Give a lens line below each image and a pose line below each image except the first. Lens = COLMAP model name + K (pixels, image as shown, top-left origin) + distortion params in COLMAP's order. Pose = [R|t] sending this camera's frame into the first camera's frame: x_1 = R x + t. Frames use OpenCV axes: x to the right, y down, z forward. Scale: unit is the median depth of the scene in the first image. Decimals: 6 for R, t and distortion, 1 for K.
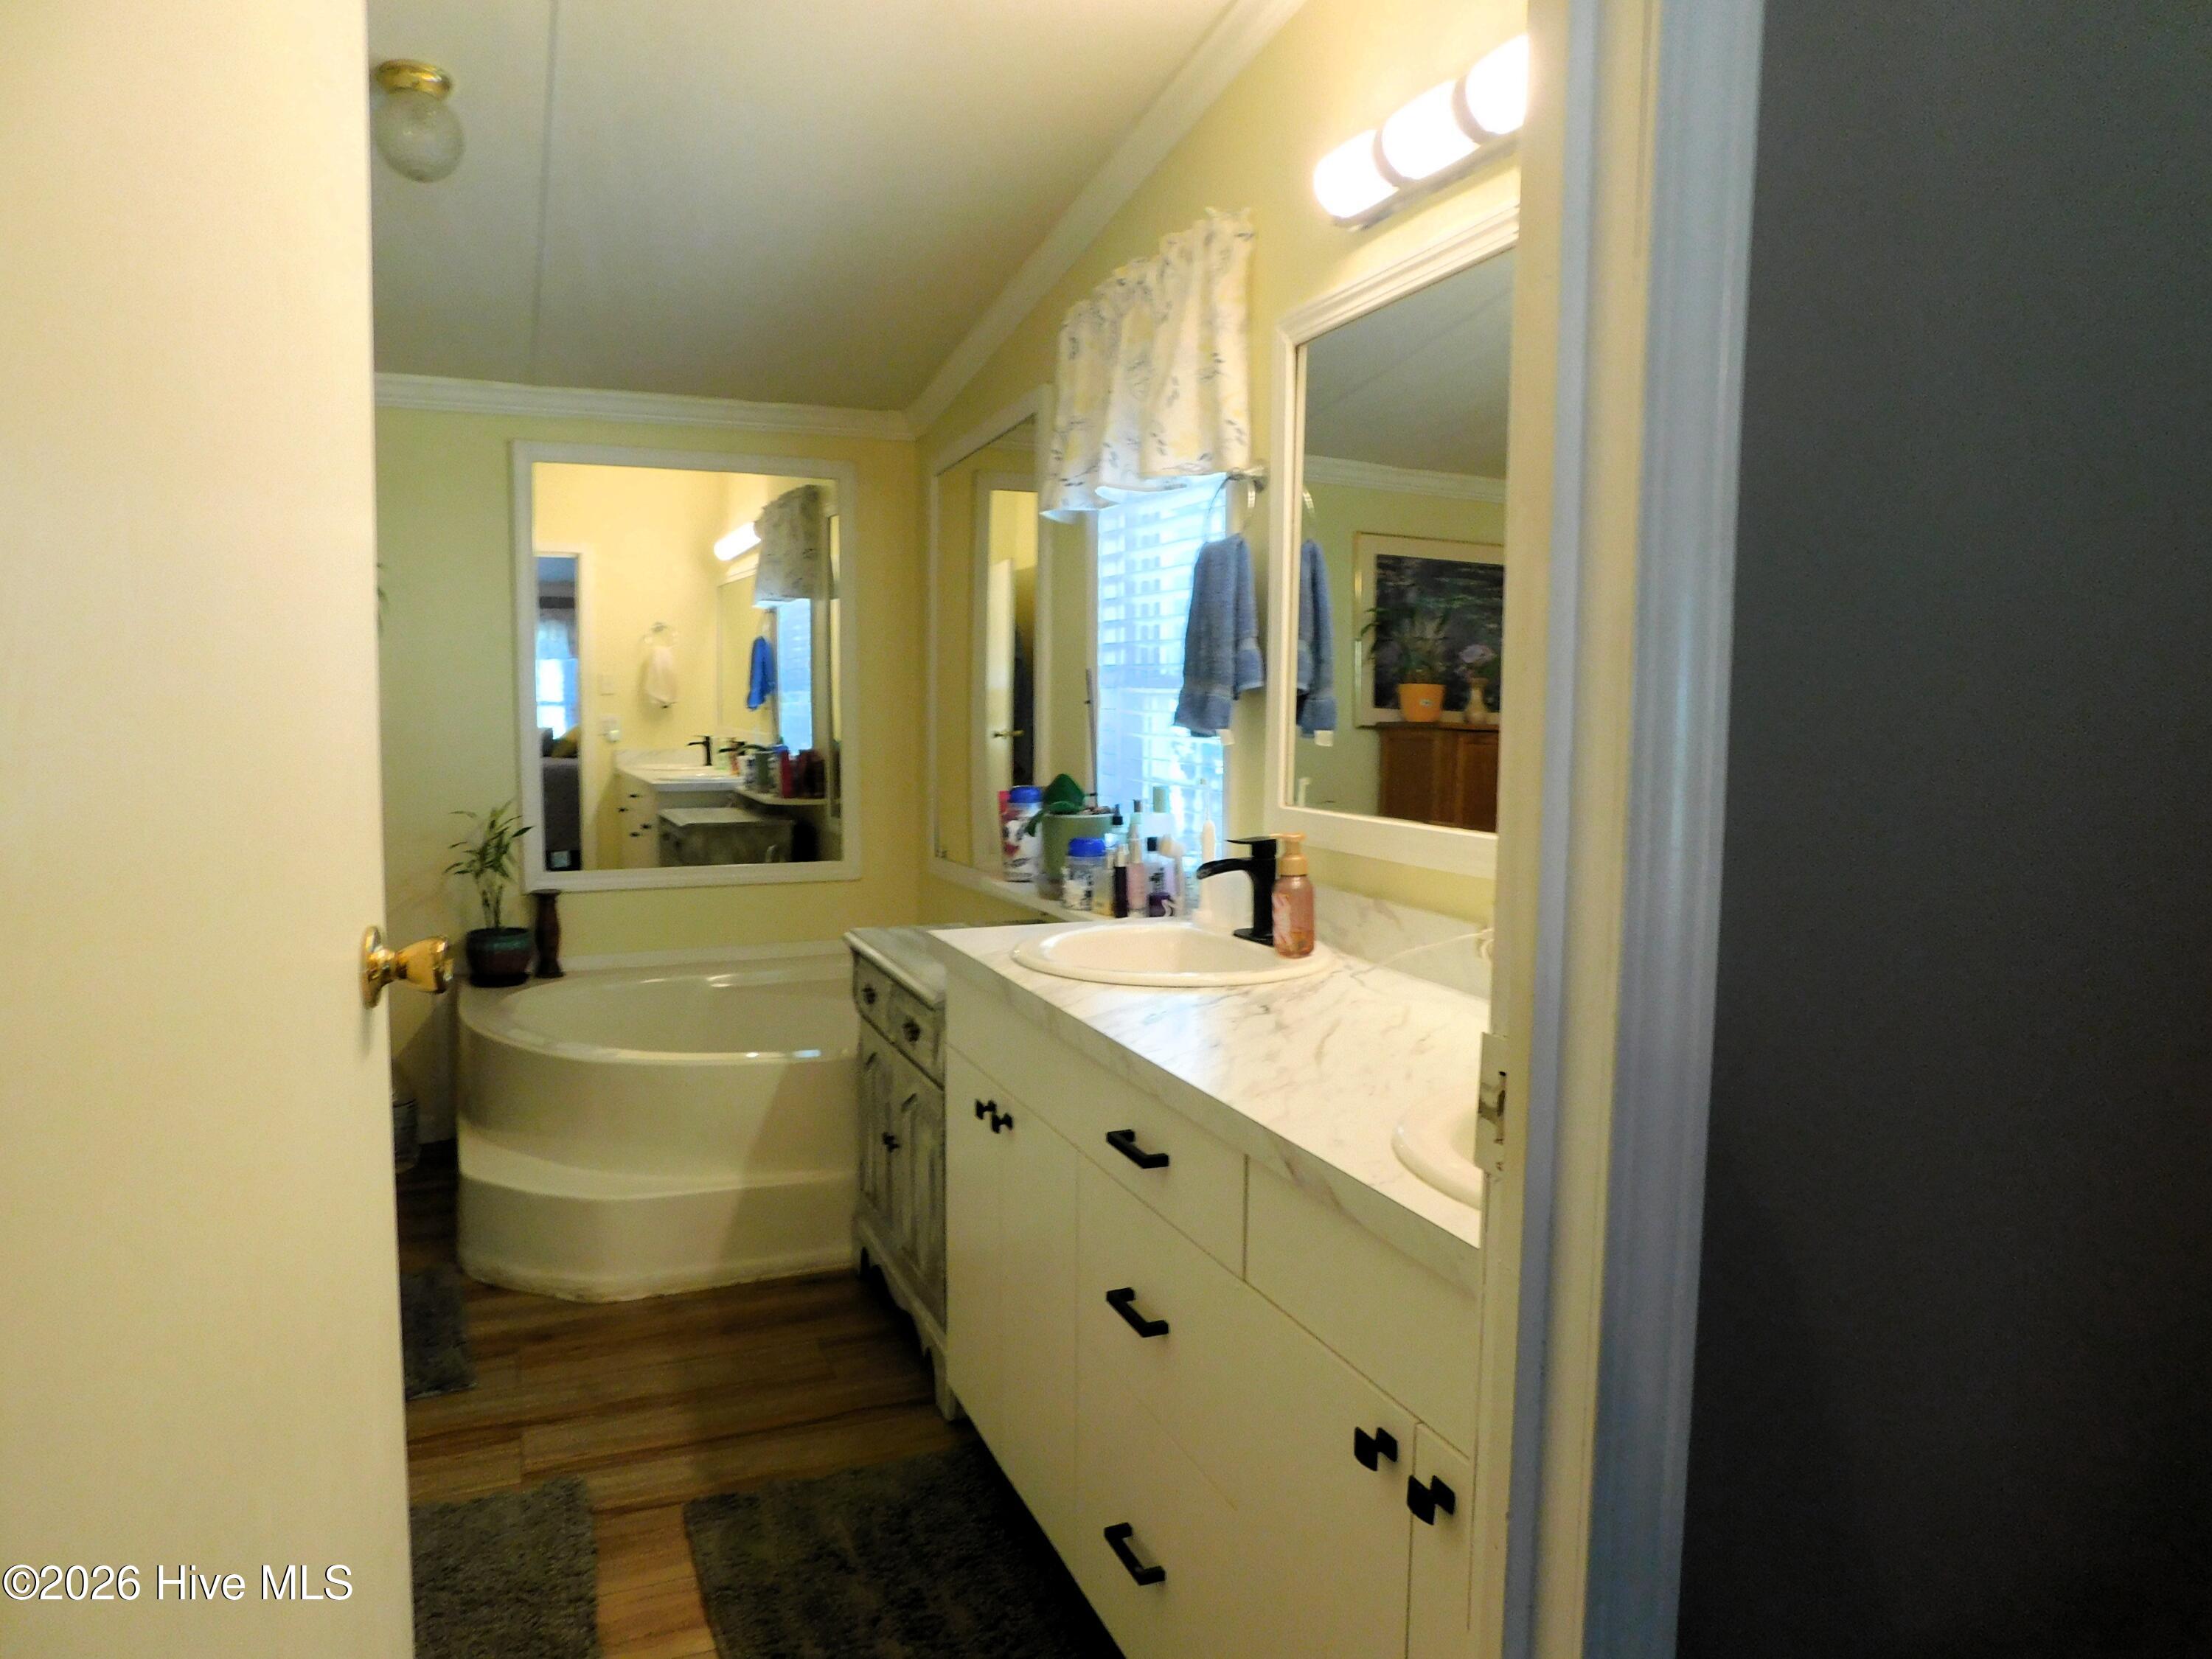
lens RADIAL K [[1461.3, 0, 1100.6], [0, 1461.3, 838.1], [0, 0, 1]] dist [-0.073984, 0.060649]
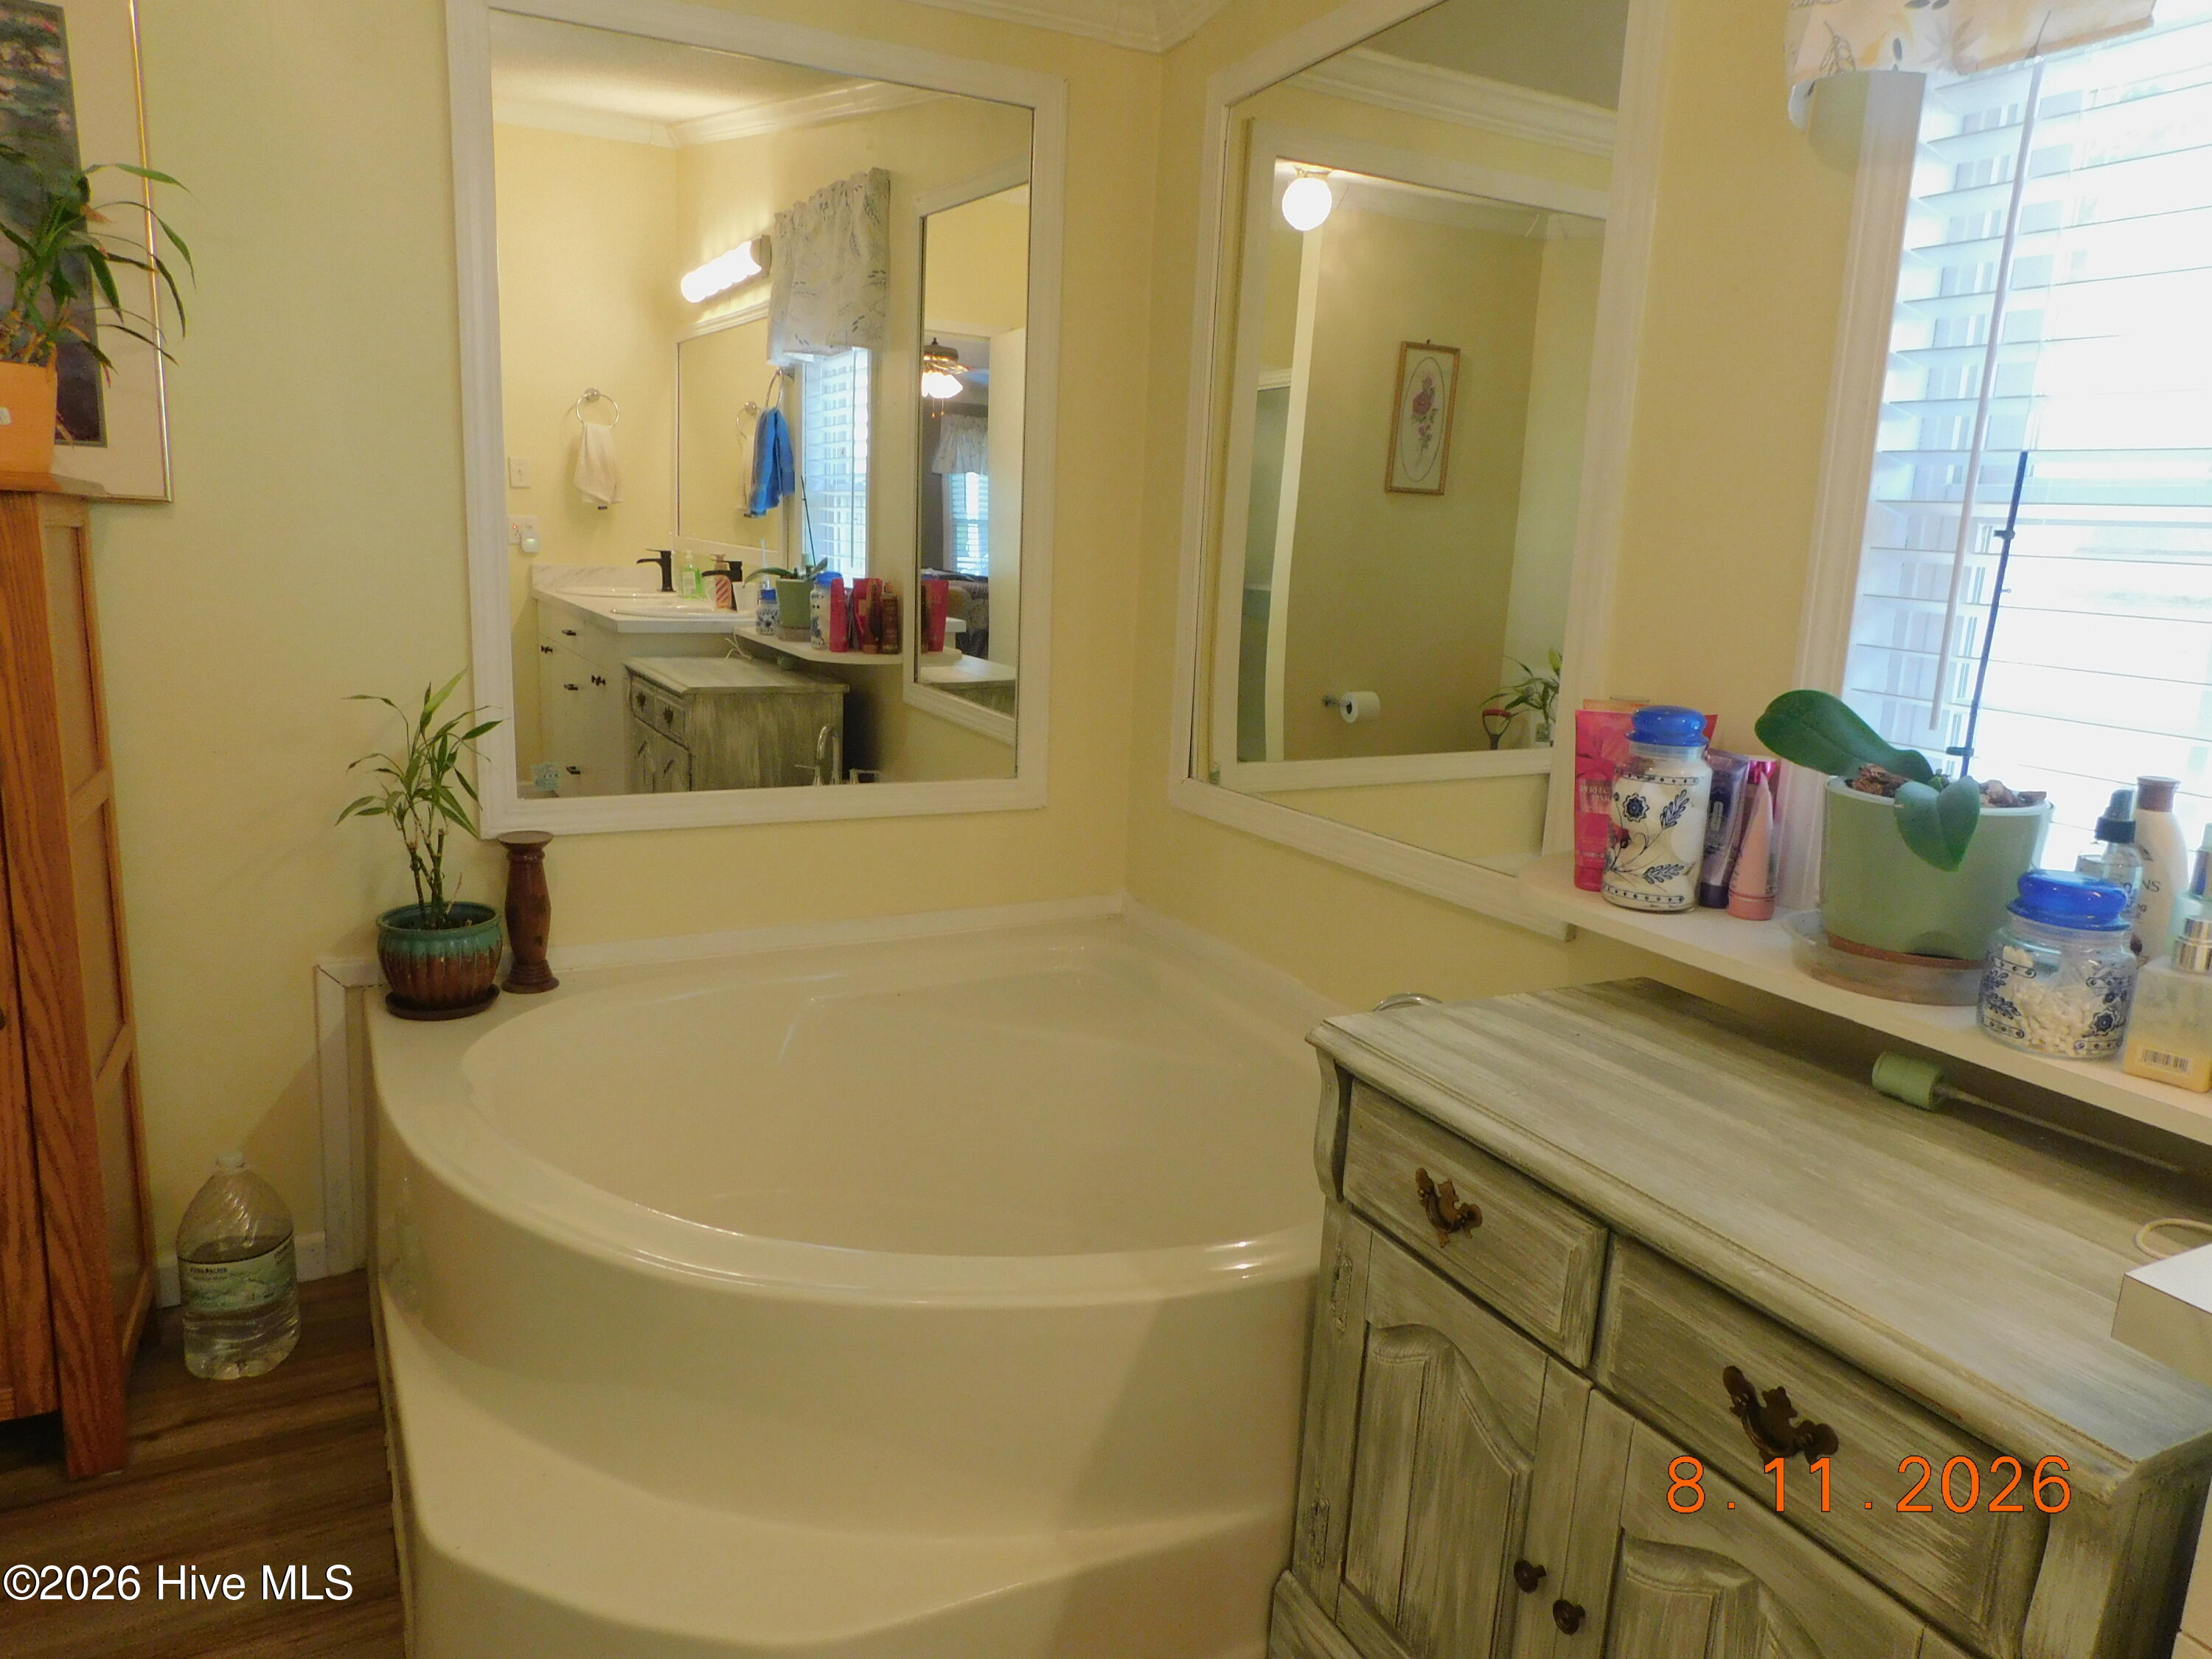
lens RADIAL K [[1461.3, 0, 1100.6], [0, 1461.3, 838.1], [0, 0, 1]] dist [-0.073984, 0.060649]
pose [[0.994758, 0.018261, 0.100616, -0.162265], [-0.030113, 0.992608, 0.117567, -0.025007], [-0.097726, -0.119980, 0.987955, 0.320517]]
